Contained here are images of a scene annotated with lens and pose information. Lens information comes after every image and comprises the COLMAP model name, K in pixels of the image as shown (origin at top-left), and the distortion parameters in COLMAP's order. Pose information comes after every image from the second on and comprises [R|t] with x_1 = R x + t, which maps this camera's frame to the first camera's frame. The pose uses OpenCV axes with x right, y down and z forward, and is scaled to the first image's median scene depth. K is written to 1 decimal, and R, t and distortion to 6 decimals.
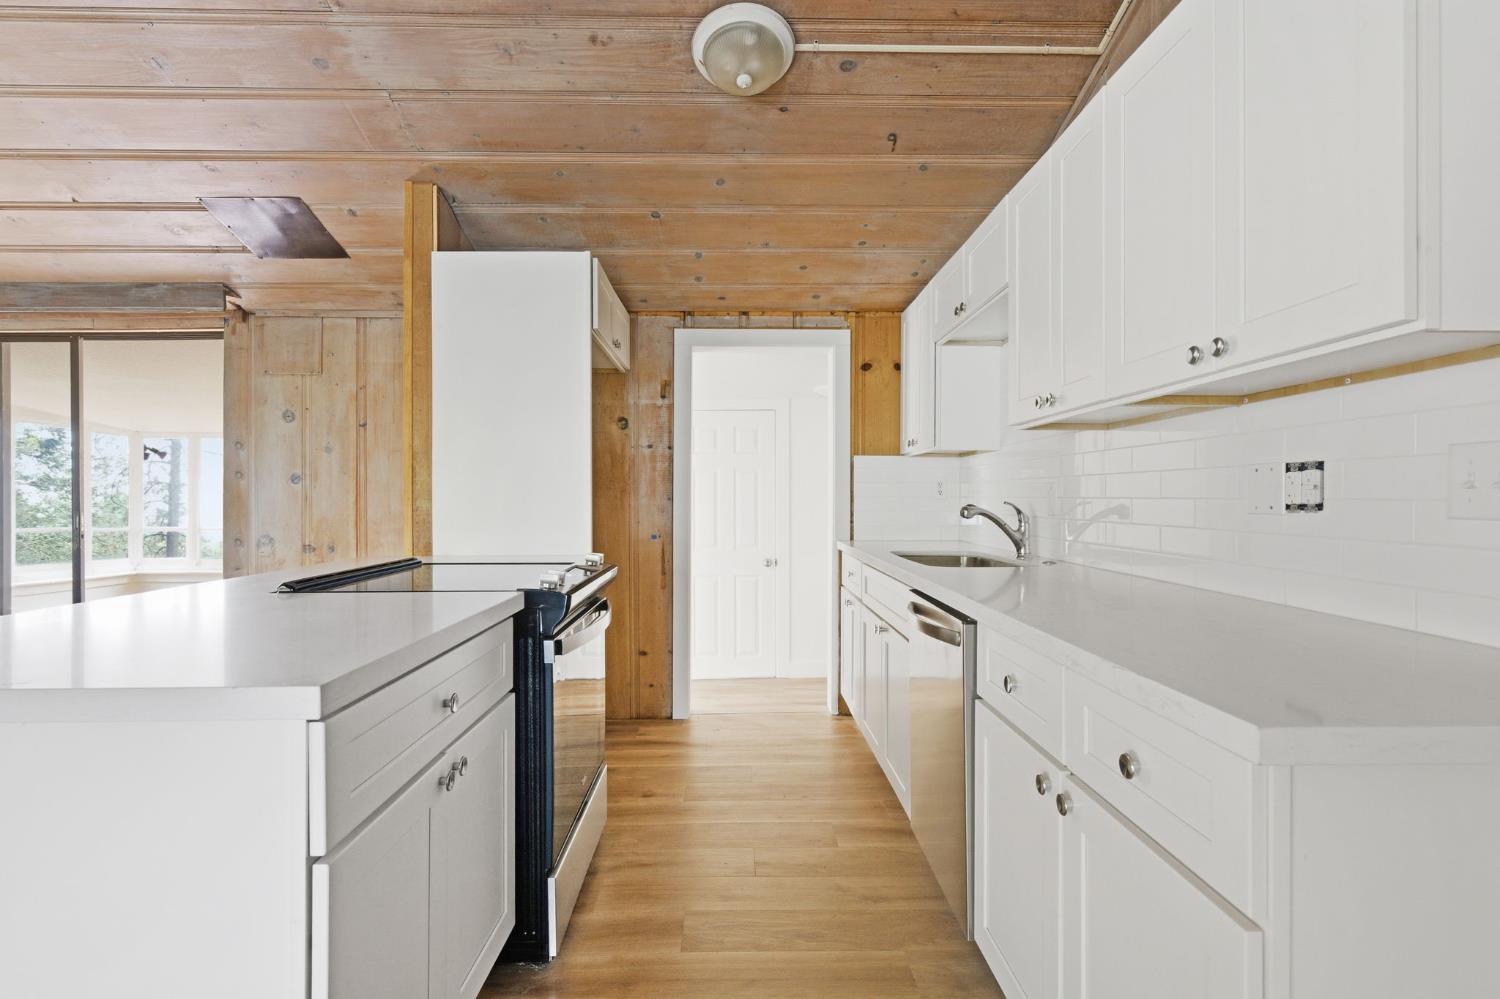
lens RADIAL K [[709.4, 0, 748.7], [0, 709.4, 499.5], [0, 0, 1]] dist [0.000216, 0.000636]
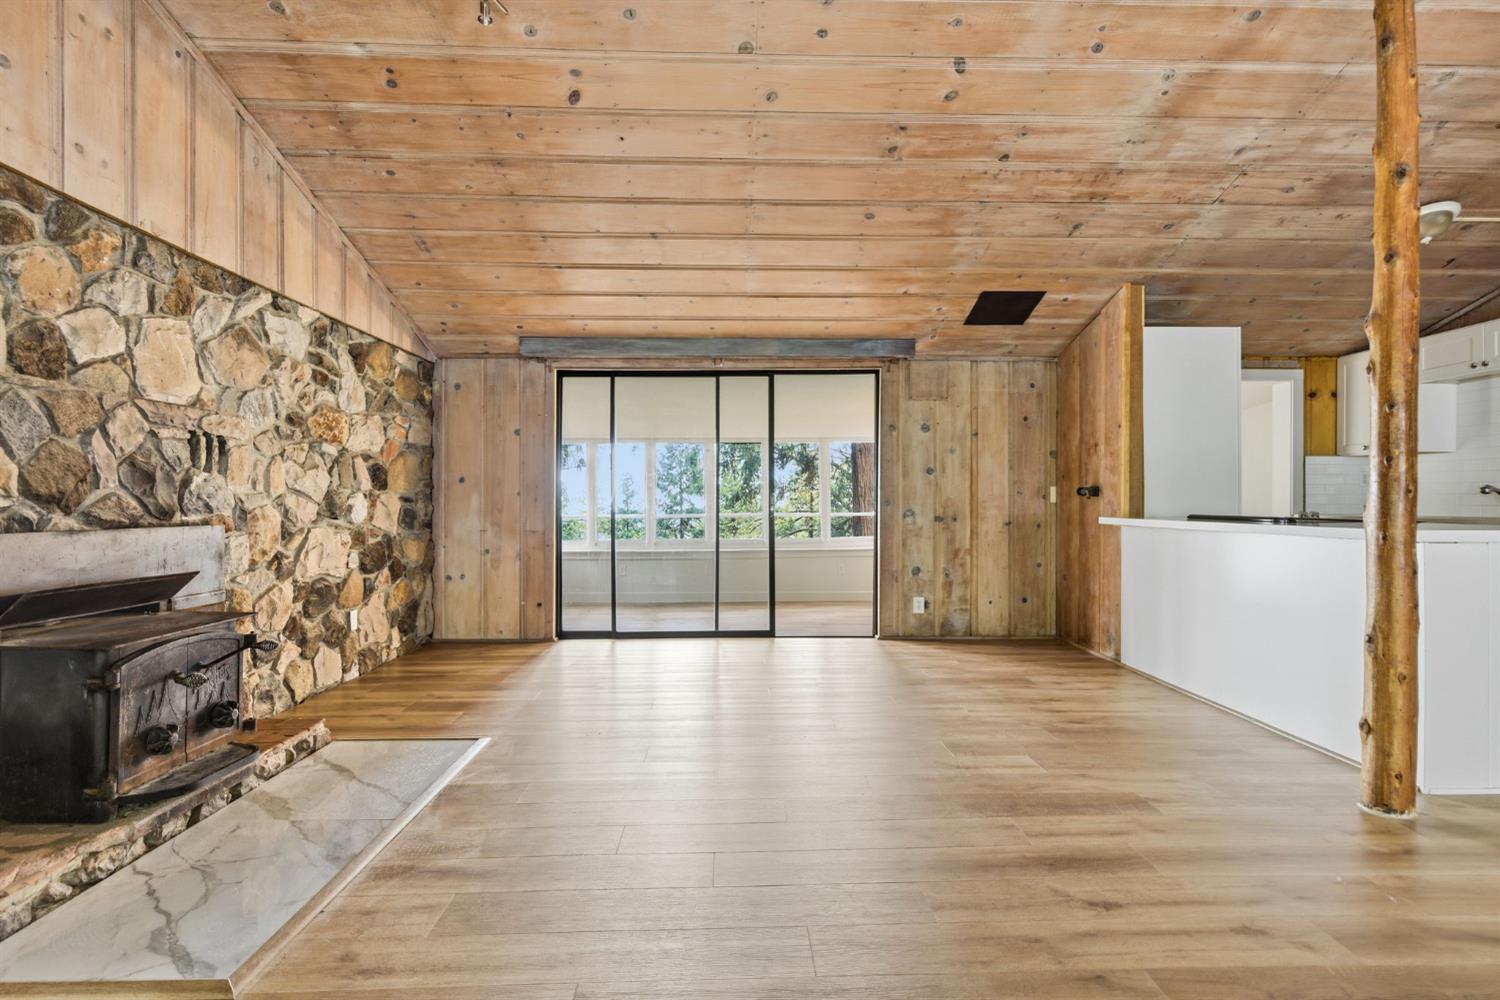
lens RADIAL K [[709.4, 0, 752.4], [0, 709.4, 501.9], [0, 0, 1]] dist [0.000216, 0.000636]
pose [[0.999983, 0.002563, 0.005225, -1.009133], [-0.002561, 0.999997, -0.000482, 0.035789], [-0.005227, 0.000469, 0.999986, -0.454734]]
